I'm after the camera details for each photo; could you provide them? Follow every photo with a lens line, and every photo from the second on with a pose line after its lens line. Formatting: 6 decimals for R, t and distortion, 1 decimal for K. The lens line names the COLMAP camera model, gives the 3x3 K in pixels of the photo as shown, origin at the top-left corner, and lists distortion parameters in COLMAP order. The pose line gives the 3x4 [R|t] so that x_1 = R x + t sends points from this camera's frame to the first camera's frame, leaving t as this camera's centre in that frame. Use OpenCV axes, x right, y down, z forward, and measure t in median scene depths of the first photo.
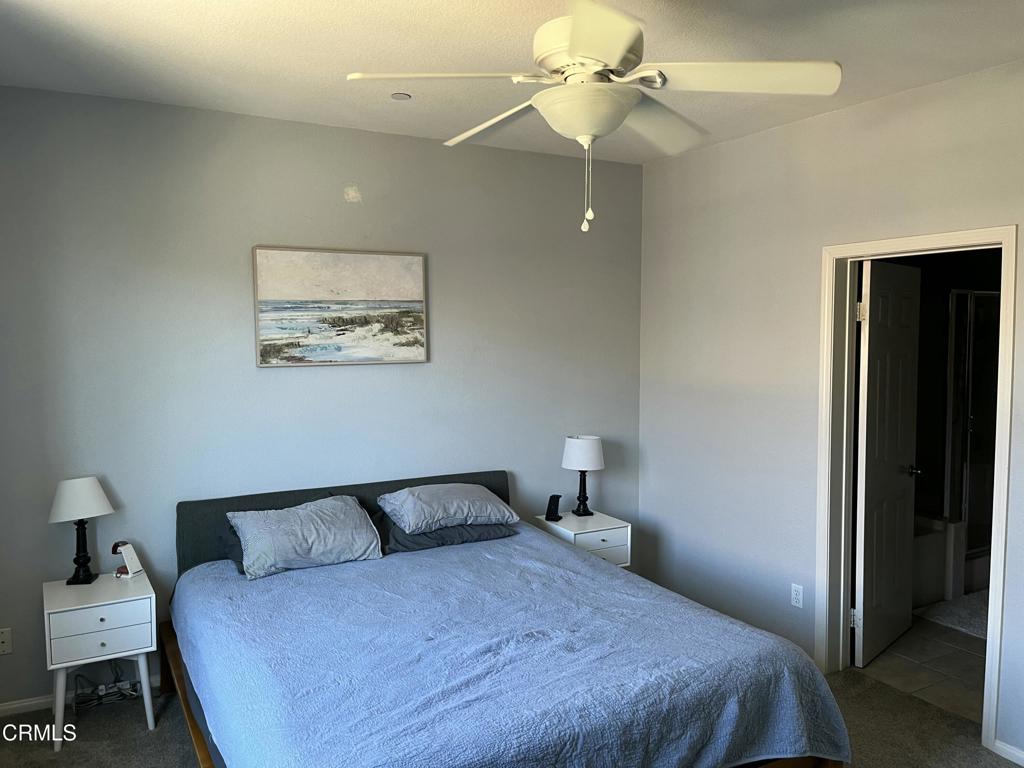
lens RADIAL K [[780.3, 0, 517.2], [0, 780.3, 378.1], [0, 0, 1]] dist [0.058741, -0.080489]
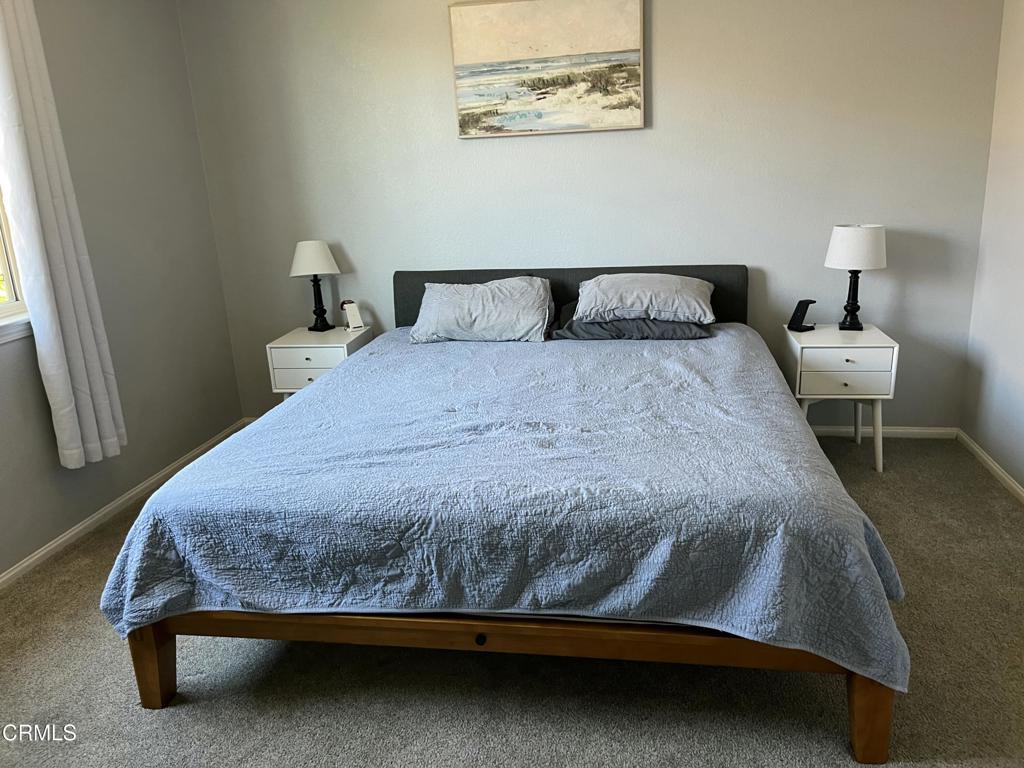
lens RADIAL K [[780.3, 0, 513.8], [0, 780.3, 391.4], [0, 0, 1]] dist [0.058741, -0.080489]
pose [[0.783478, 0.145913, -0.604046, 0.380249], [0.002889, 0.971176, 0.238344, 0.061622], [0.621413, -0.188483, 0.760474, 0.243605]]
